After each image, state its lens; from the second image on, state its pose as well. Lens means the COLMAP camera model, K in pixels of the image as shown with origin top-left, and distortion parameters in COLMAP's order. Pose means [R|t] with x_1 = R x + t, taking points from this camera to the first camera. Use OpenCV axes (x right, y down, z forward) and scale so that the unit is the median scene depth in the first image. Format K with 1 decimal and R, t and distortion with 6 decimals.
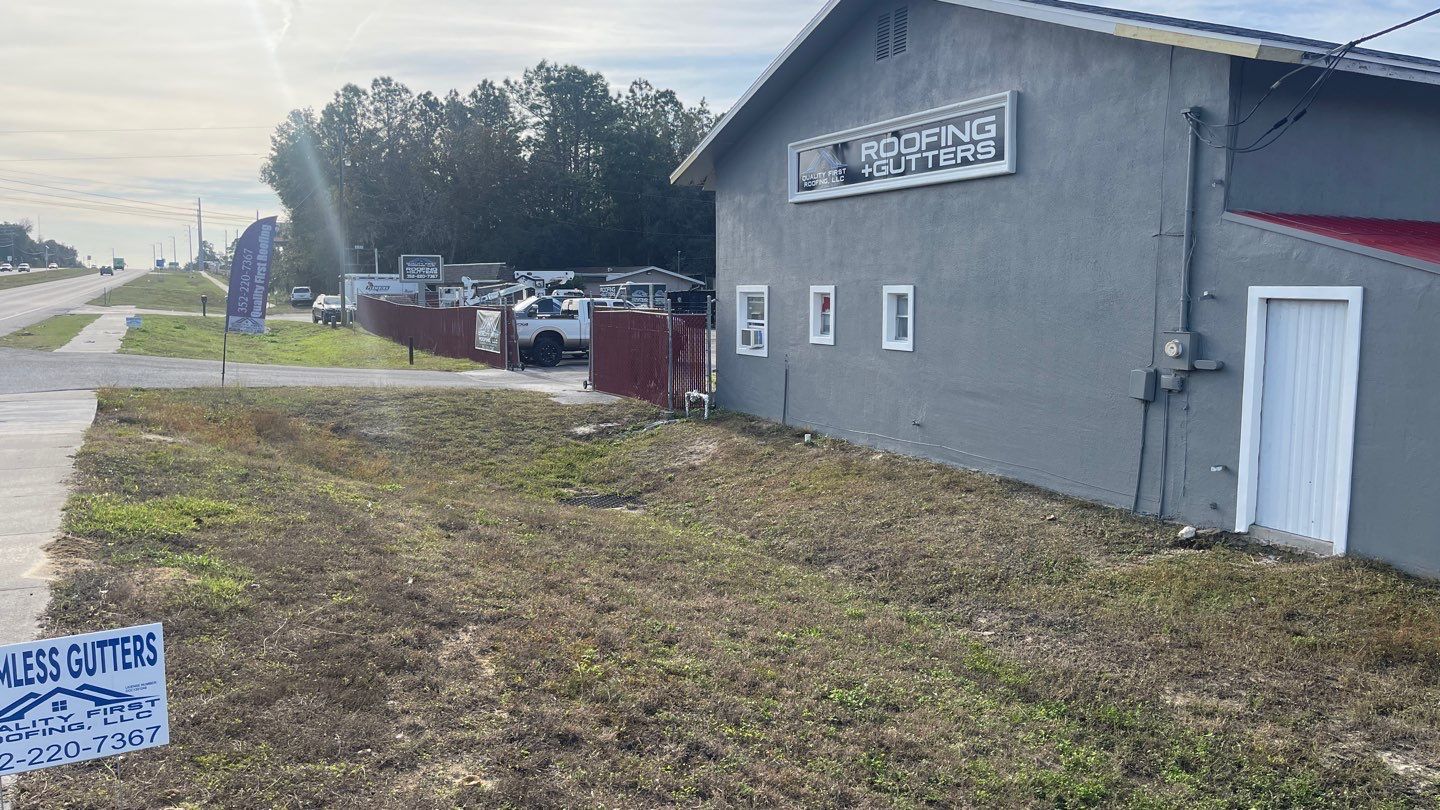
lens RADIAL K [[1101.0, 0, 720.5], [0, 1101.0, 395.5], [0, 0, 1]] dist [0.054441, -0.040809]
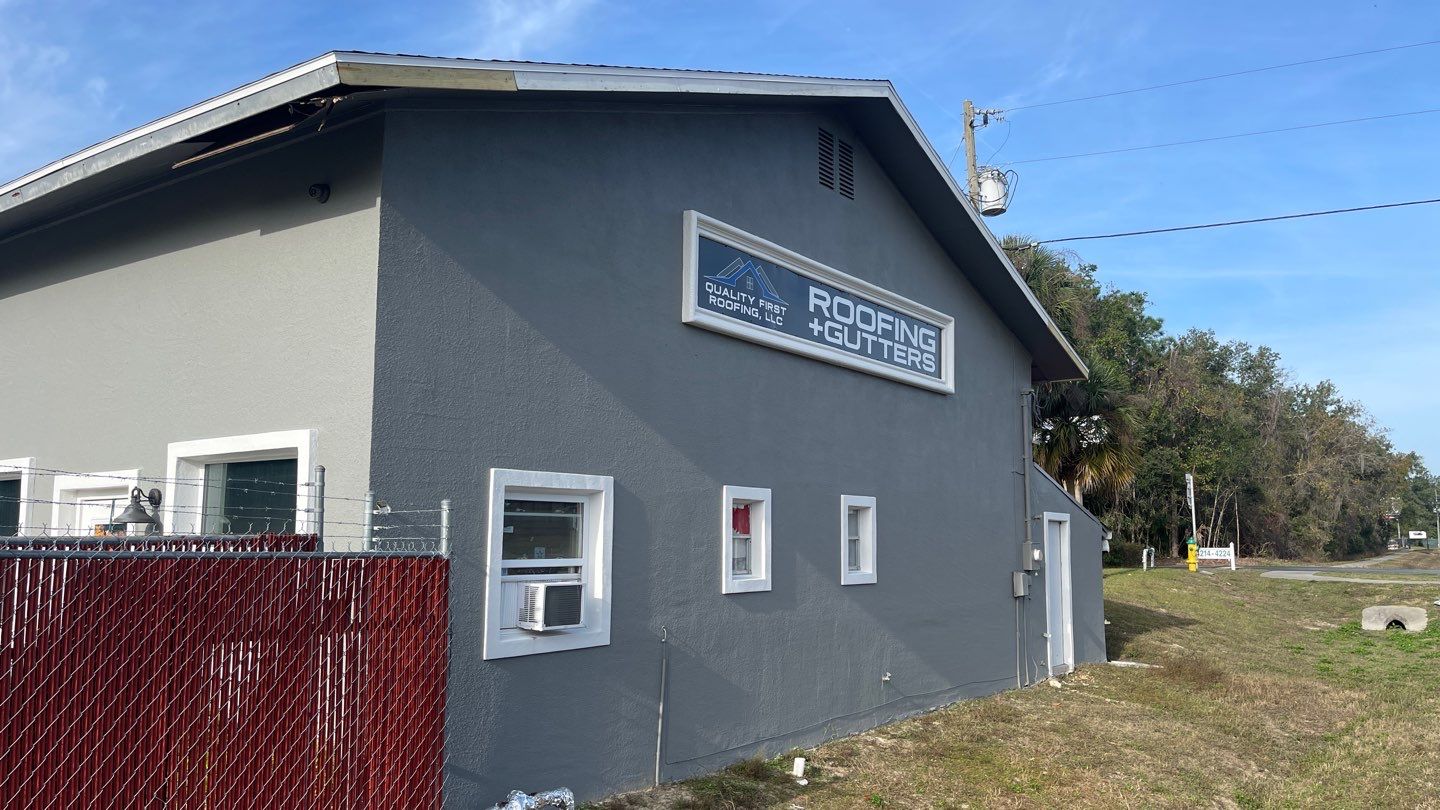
lens RADIAL K [[1101.0, 0, 729.0], [0, 1101.0, 397.4], [0, 0, 1]] dist [0.054441, -0.040809]
pose [[-0.485424, 0.098708, 0.868689, -0.474940], [0.069867, 0.994808, -0.073997, -0.123310], [-0.871482, 0.024773, -0.489801, 1.513533]]
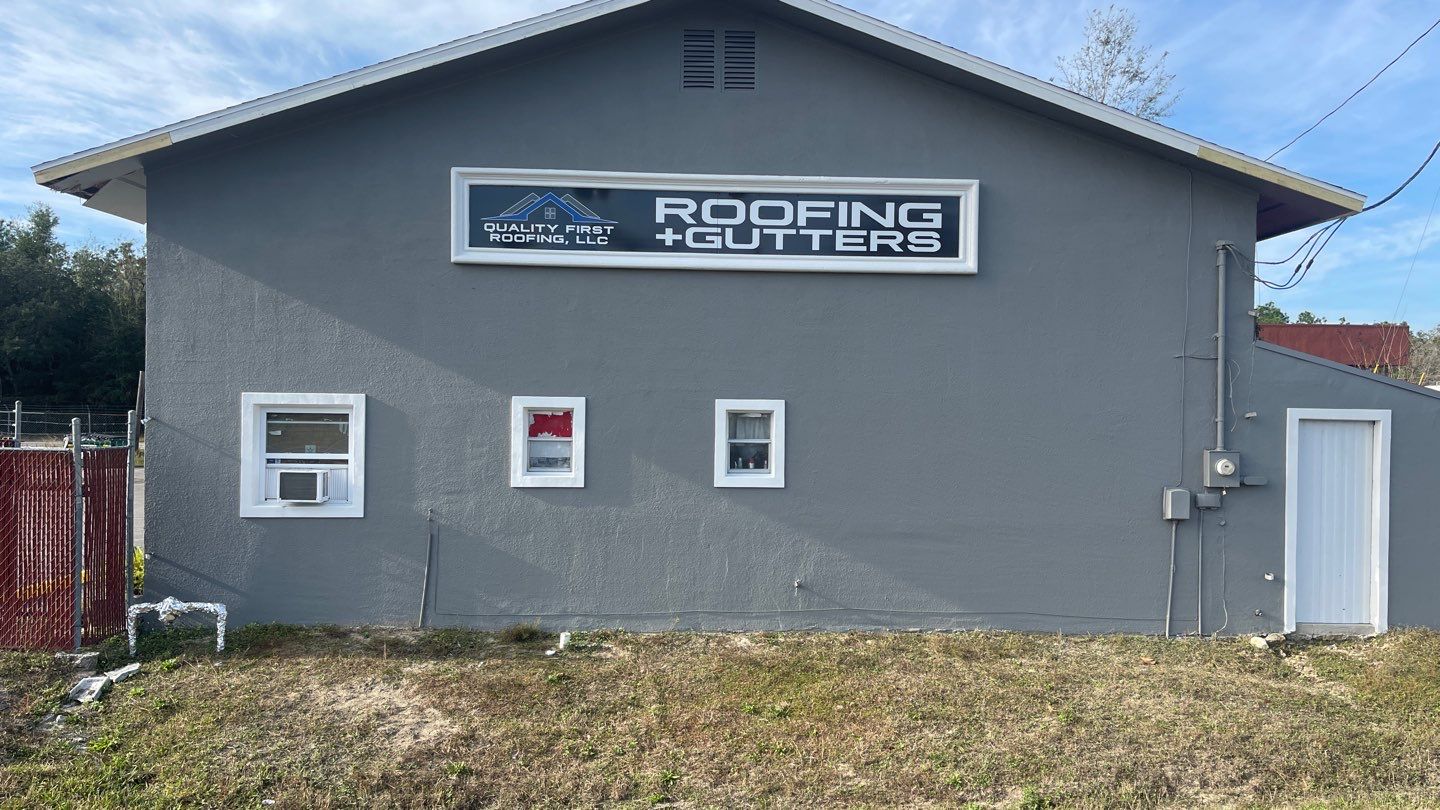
lens RADIAL K [[1120.5, 0, 719.7], [0, 1120.5, 401.4], [0, 0, 1]] dist [0.031440, -0.016044]
pose [[0.392241, 0.002082, 0.919860, -0.561585], [0.077837, 0.996336, -0.035446, -0.077489], [-0.916563, 0.085503, 0.390641, 0.763687]]
